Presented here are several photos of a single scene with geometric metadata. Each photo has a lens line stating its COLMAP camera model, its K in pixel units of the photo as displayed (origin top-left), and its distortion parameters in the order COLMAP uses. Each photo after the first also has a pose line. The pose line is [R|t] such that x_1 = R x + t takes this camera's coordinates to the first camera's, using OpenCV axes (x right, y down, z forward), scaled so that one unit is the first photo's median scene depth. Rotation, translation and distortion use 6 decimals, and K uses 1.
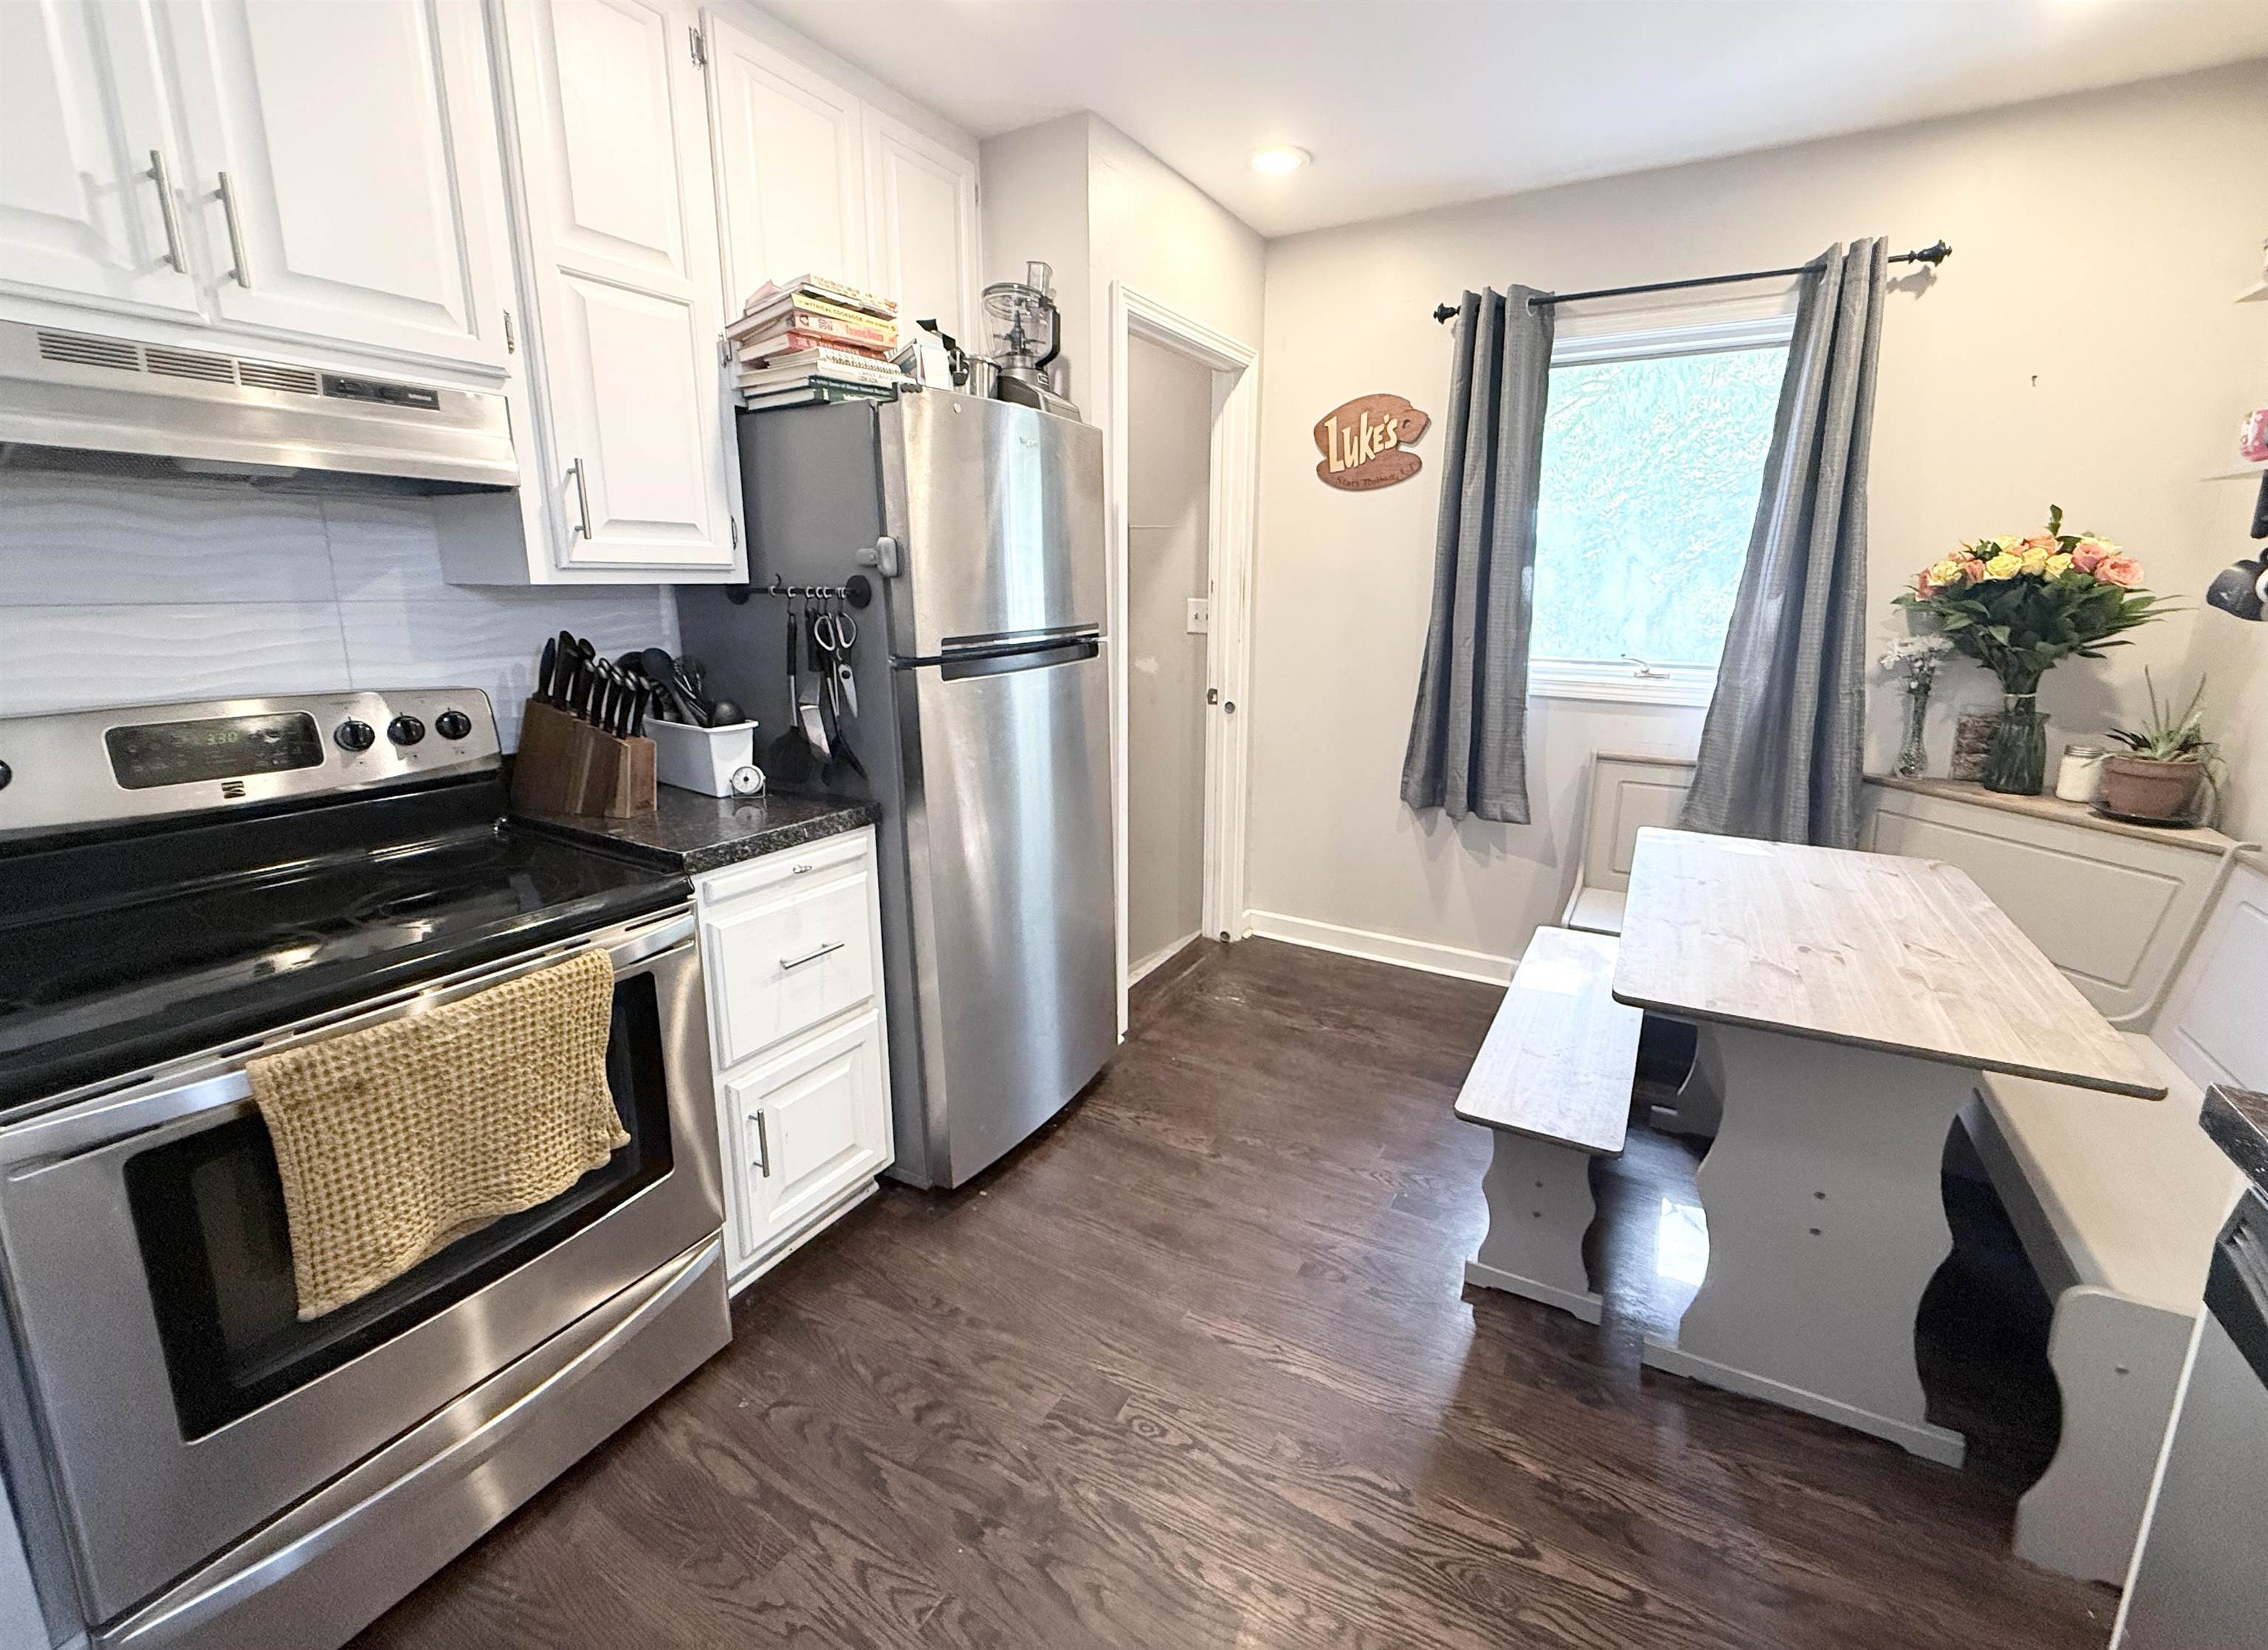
lens RADIAL K [[939.4, 0, 1174.3], [0, 939.4, 769.5], [0, 0, 1]] dist [0.000124, -0.000175]
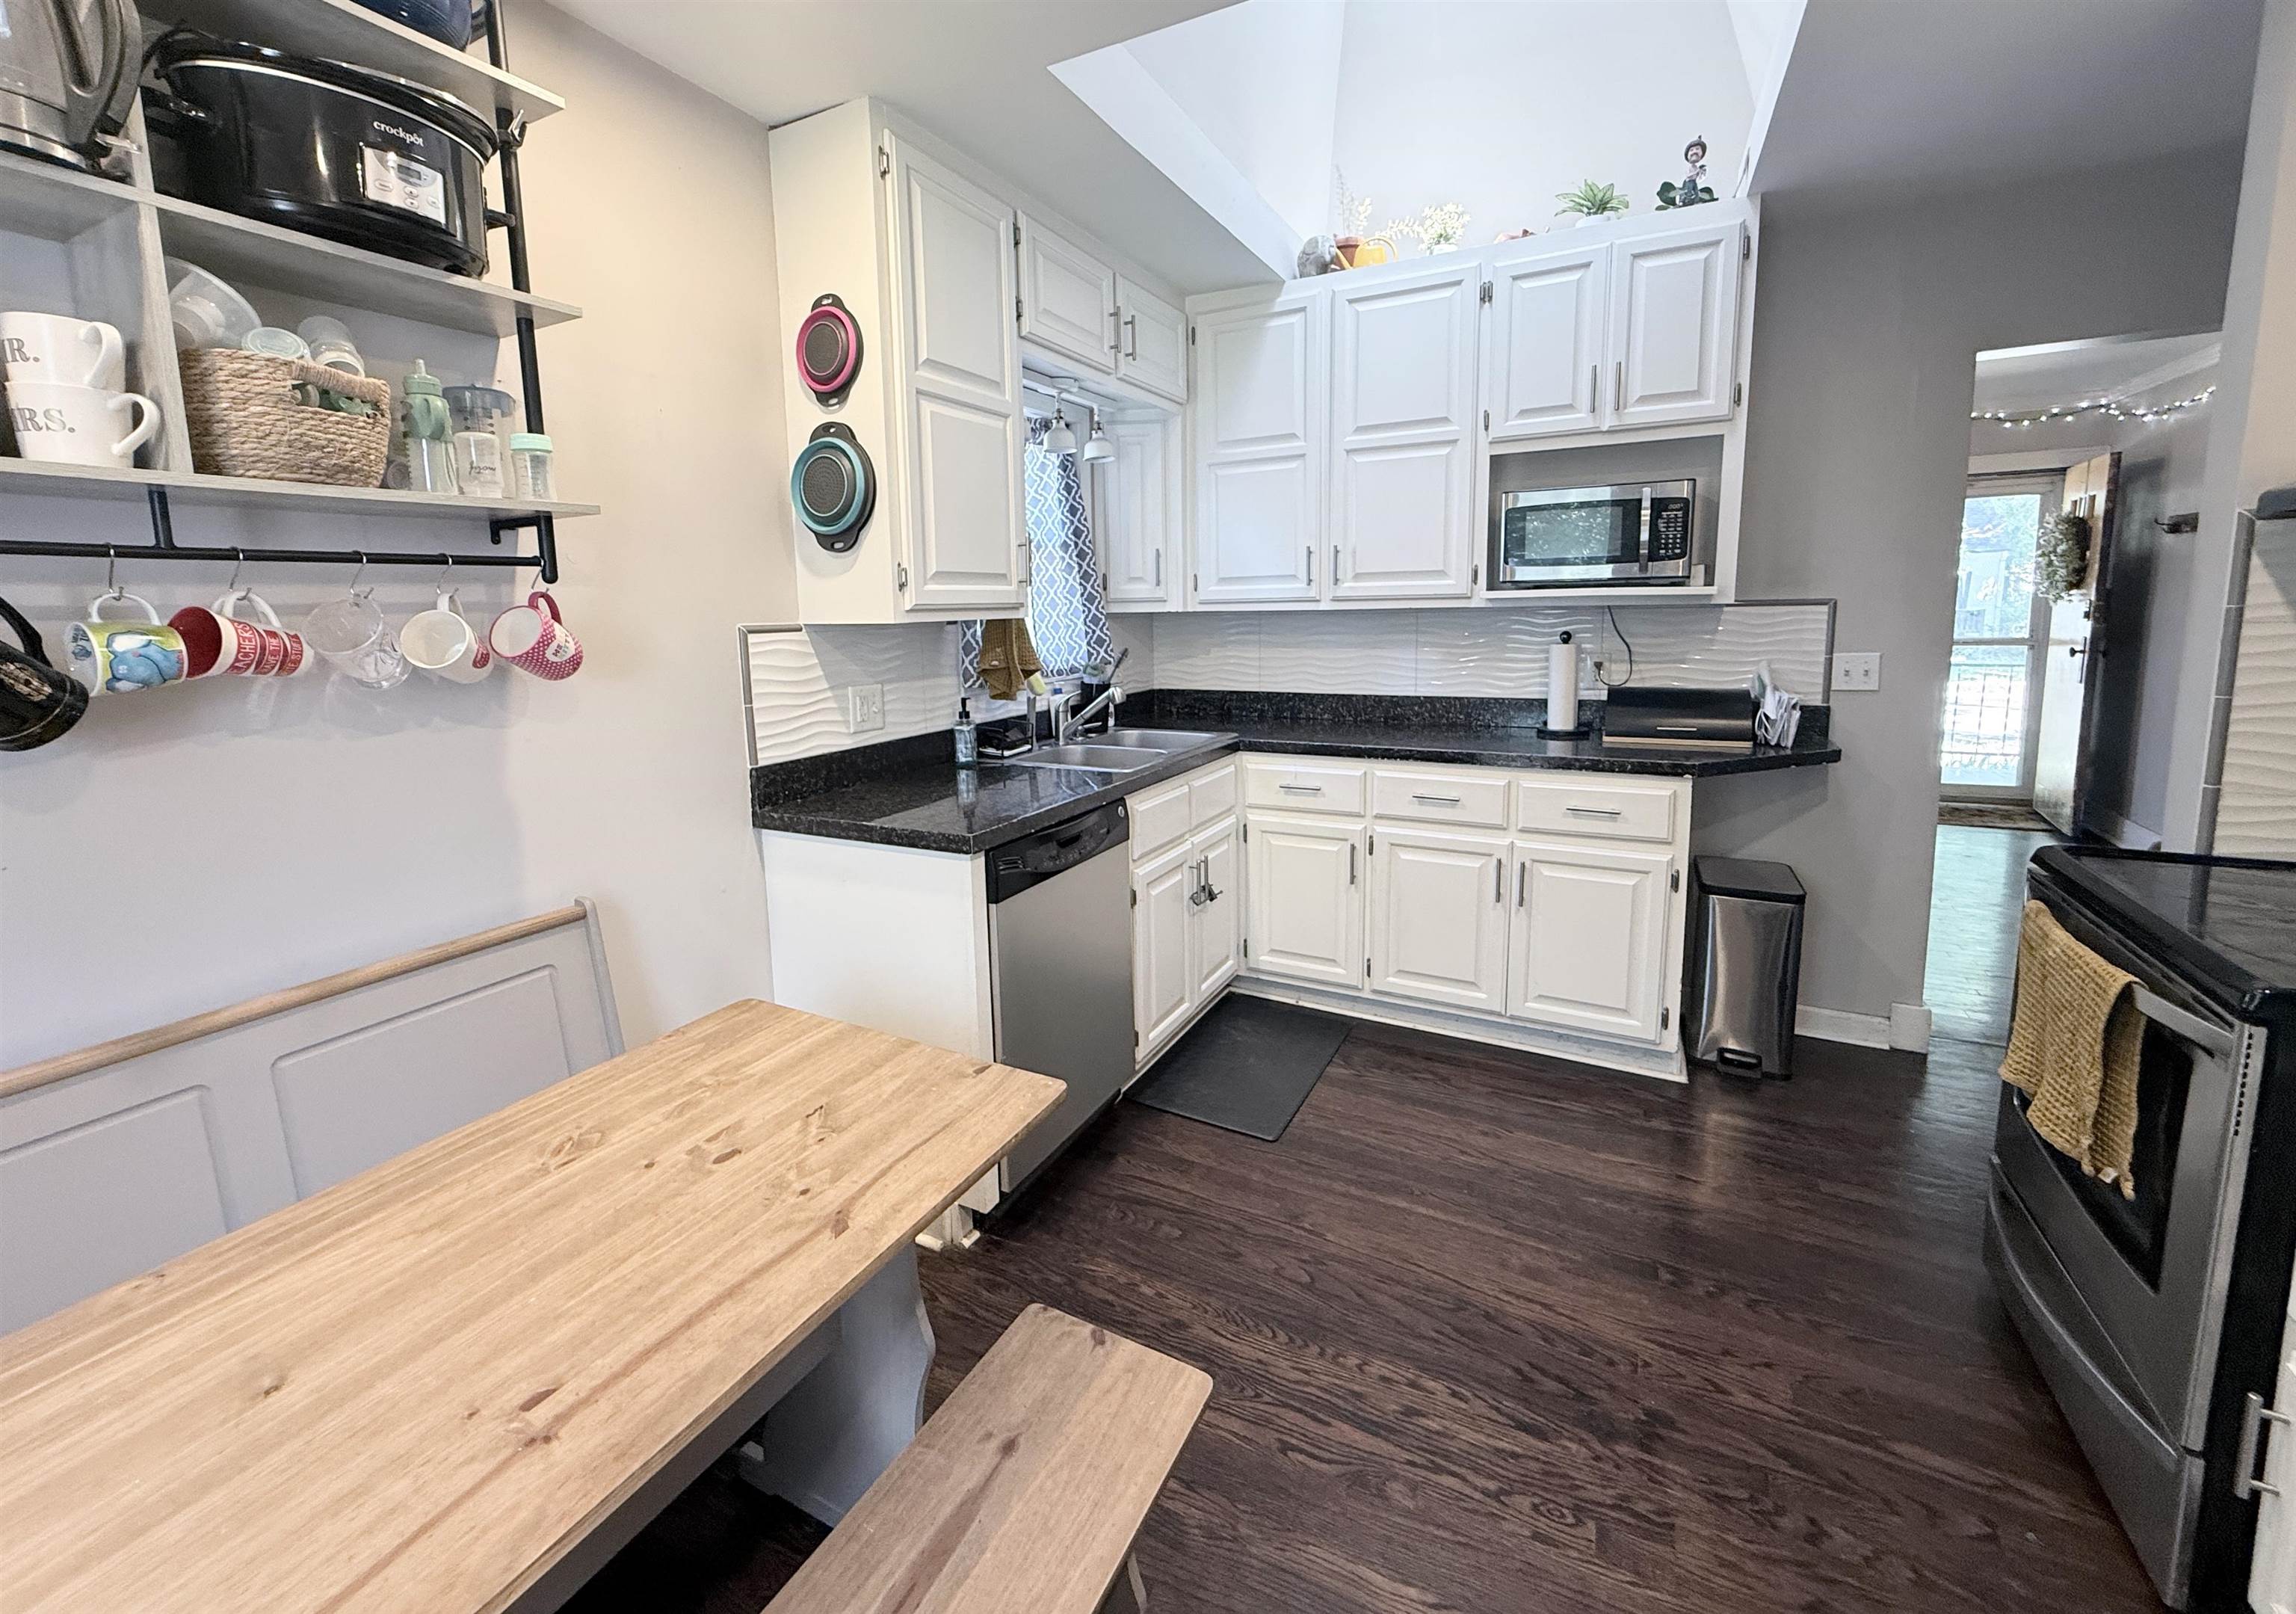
lens RADIAL K [[948.6, 0, 1106.8], [0, 948.6, 727.2], [0, 0, 1]] dist [0.001080, -0.000463]
pose [[-0.999868, 0.014149, 0.007975, 0.261727], [0.015965, 0.946489, 0.322341, -0.229194], [-0.002988, 0.322426, -0.946590, 1.079424]]
